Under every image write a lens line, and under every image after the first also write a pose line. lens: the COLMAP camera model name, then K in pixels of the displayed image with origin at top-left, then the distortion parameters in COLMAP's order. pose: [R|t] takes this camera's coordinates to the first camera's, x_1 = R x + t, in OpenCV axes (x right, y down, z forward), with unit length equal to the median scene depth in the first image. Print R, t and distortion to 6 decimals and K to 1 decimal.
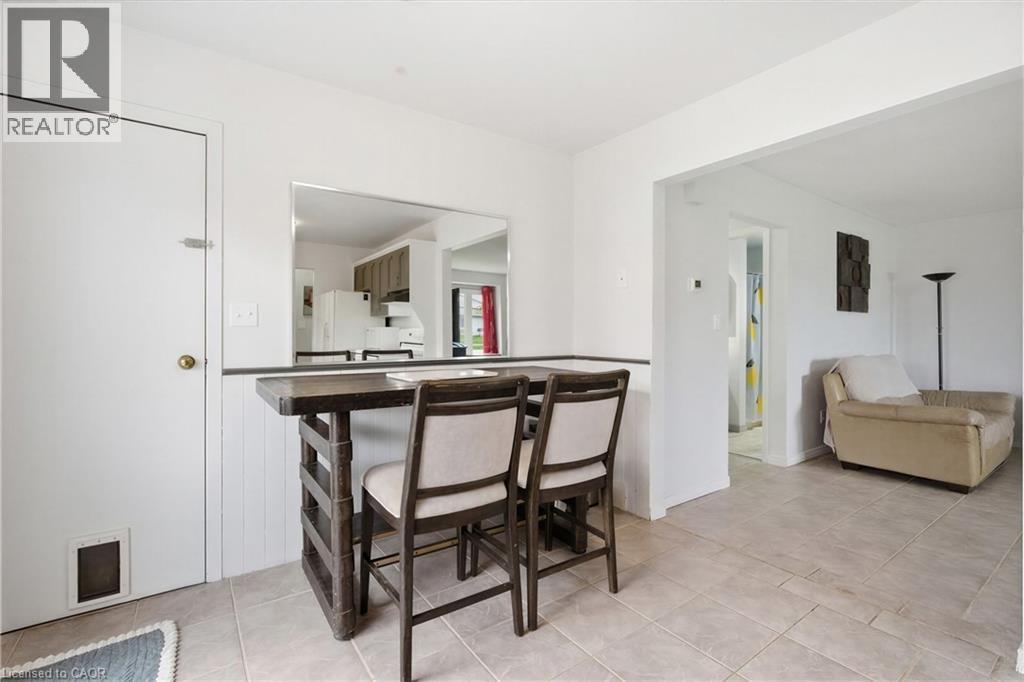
lens RADIAL K [[468.3, 0, 512.5], [0, 468.3, 340.0], [0, 0, 1]] dist [-0.014113, 0.003952]
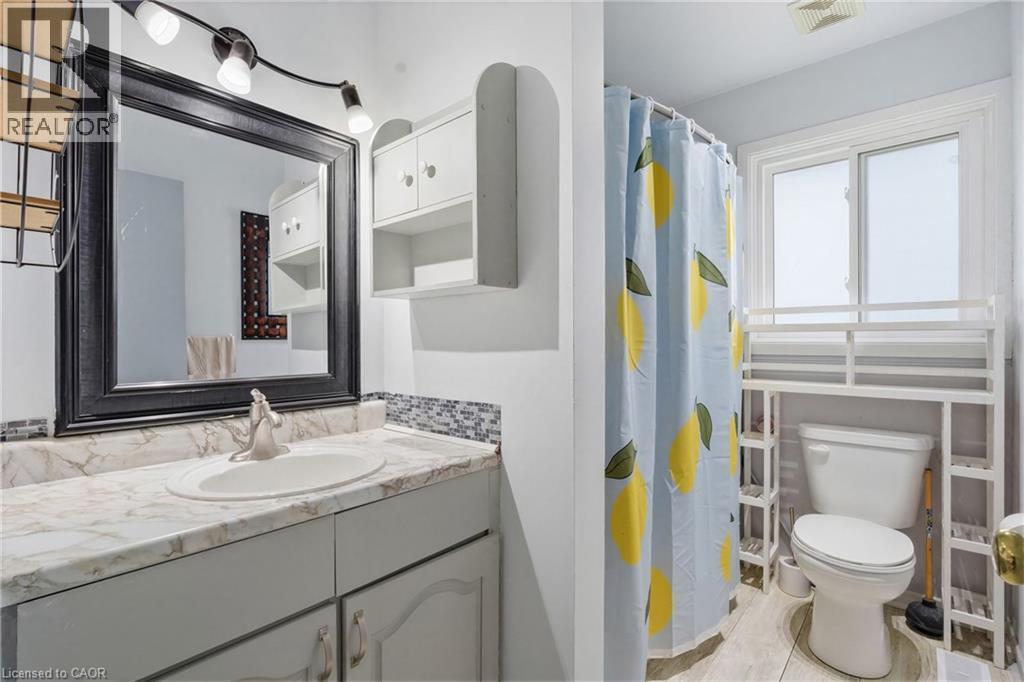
lens RADIAL K [[468.3, 0, 512.1], [0, 468.3, 341.6], [0, 0, 1]] dist [-0.014113, 0.003952]
pose [[0.976655, -0.007007, 0.214701, 0.404195], [0.007000, 0.999975, 0.000789, -0.011146], [-0.214702, 0.000732, 0.976679, 0.778521]]
